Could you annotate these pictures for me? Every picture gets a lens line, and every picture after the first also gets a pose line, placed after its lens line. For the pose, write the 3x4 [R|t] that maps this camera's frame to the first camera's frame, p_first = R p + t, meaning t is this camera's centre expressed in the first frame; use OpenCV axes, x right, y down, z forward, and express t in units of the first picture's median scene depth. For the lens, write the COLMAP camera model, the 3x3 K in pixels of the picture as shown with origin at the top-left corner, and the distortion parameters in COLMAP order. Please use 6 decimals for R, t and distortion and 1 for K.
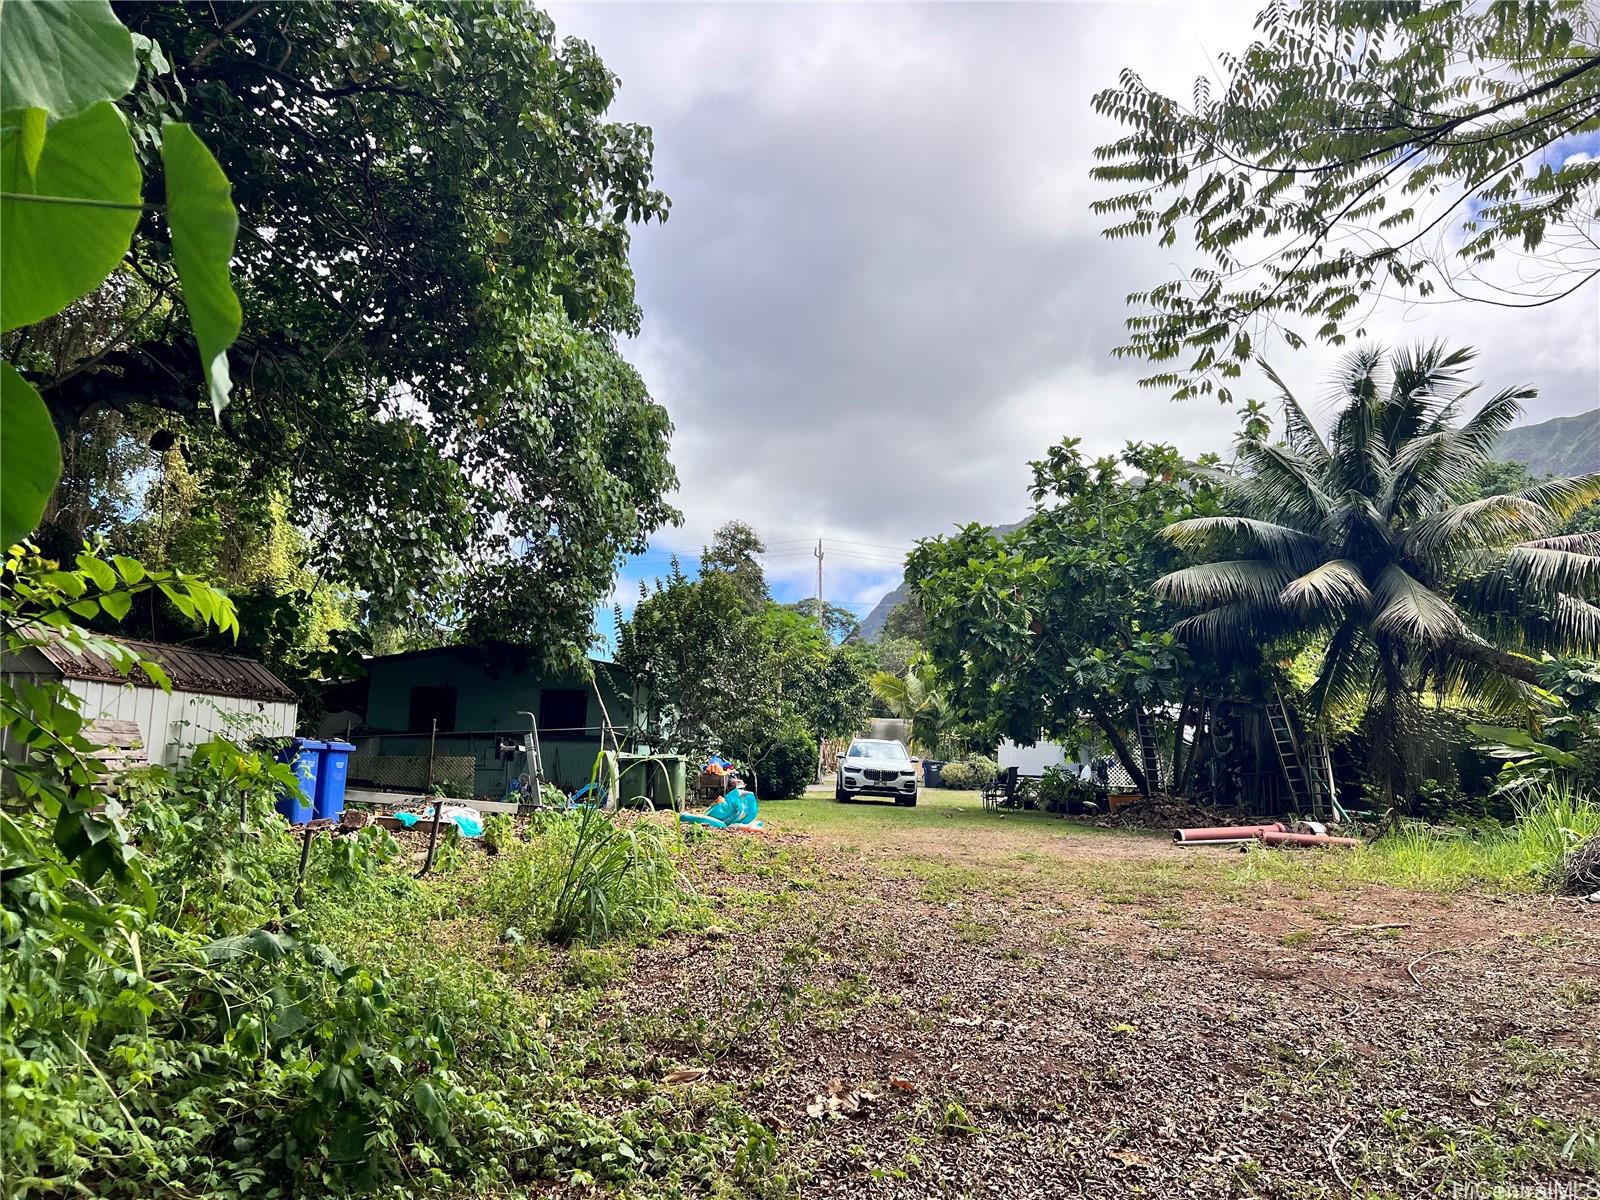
lens RADIAL K [[1156.1, 0, 800.0], [0, 1156.1, 600.0], [0, 0, 1]] dist [-0.022066, -0.000559]
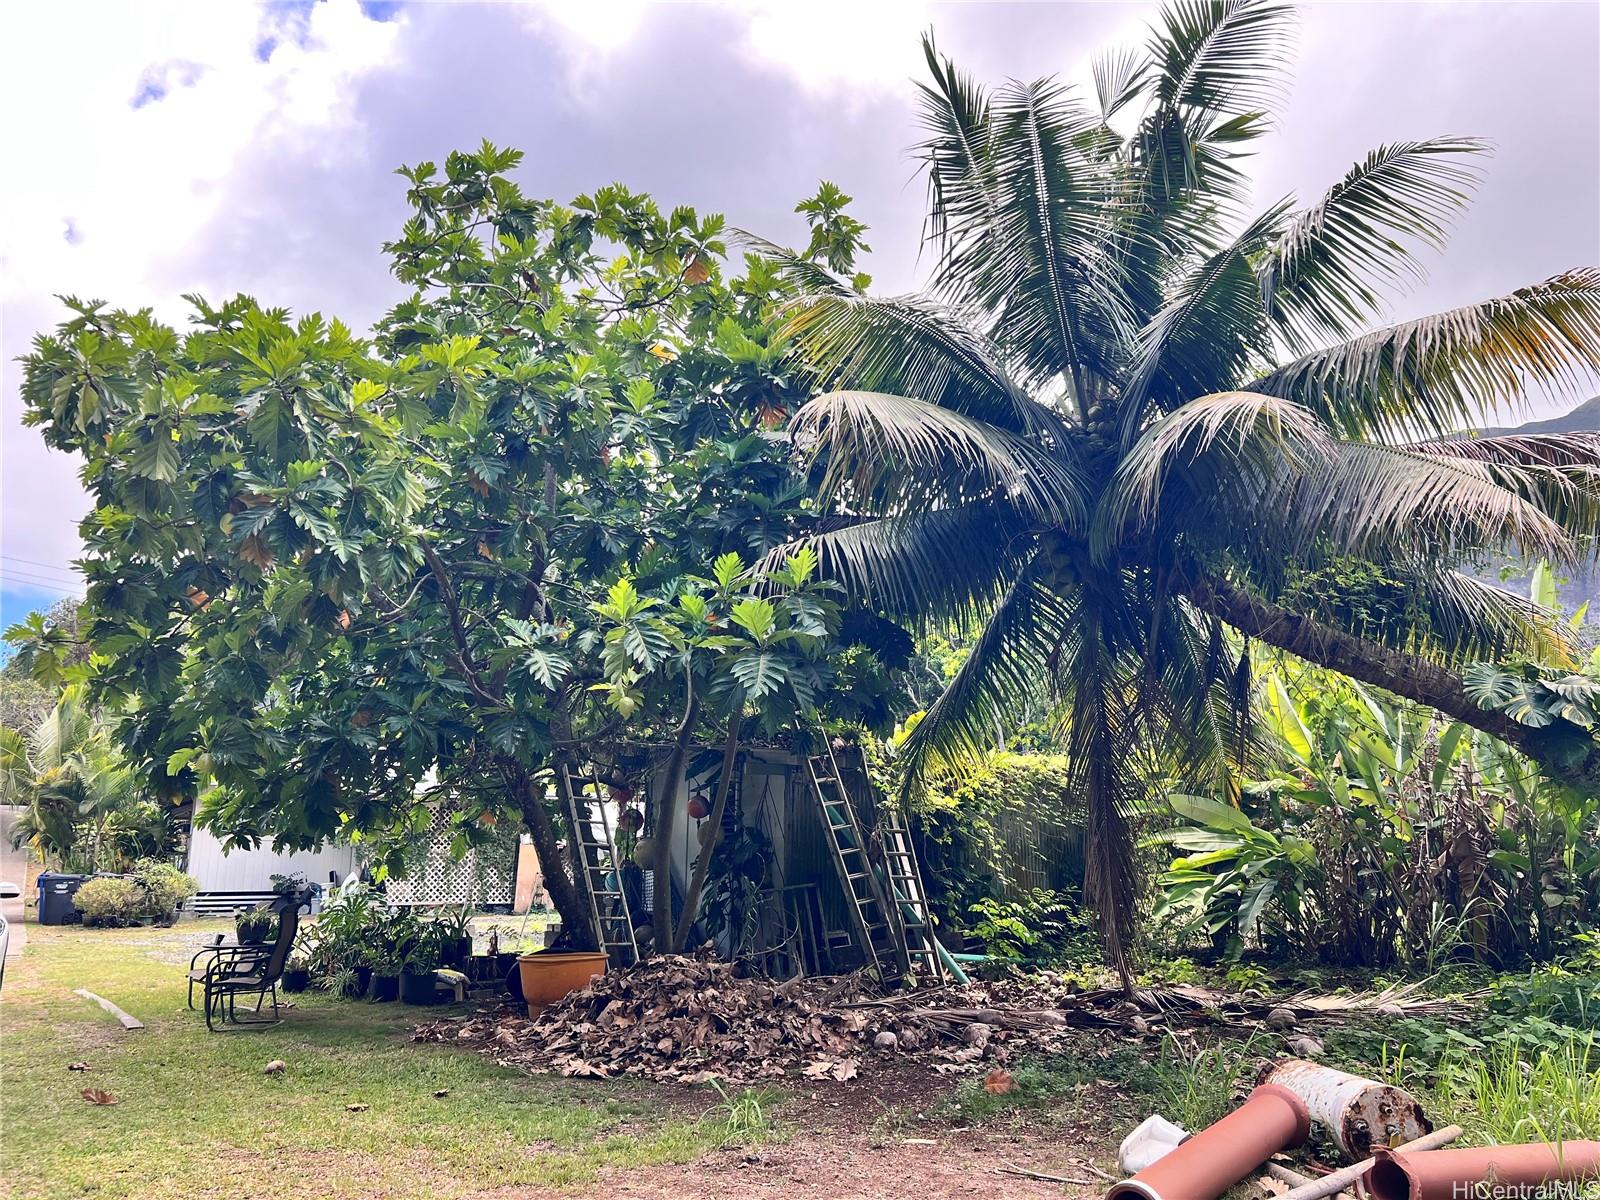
lens RADIAL K [[1156.1, 0, 800.0], [0, 1156.1, 600.0], [0, 0, 1]] dist [-0.022066, -0.000559]
pose [[0.778822, 0.096374, 0.619797, 0.065510], [-0.050707, 0.994565, -0.090930, 0.067148], [-0.625192, 0.039391, 0.779476, 0.584123]]
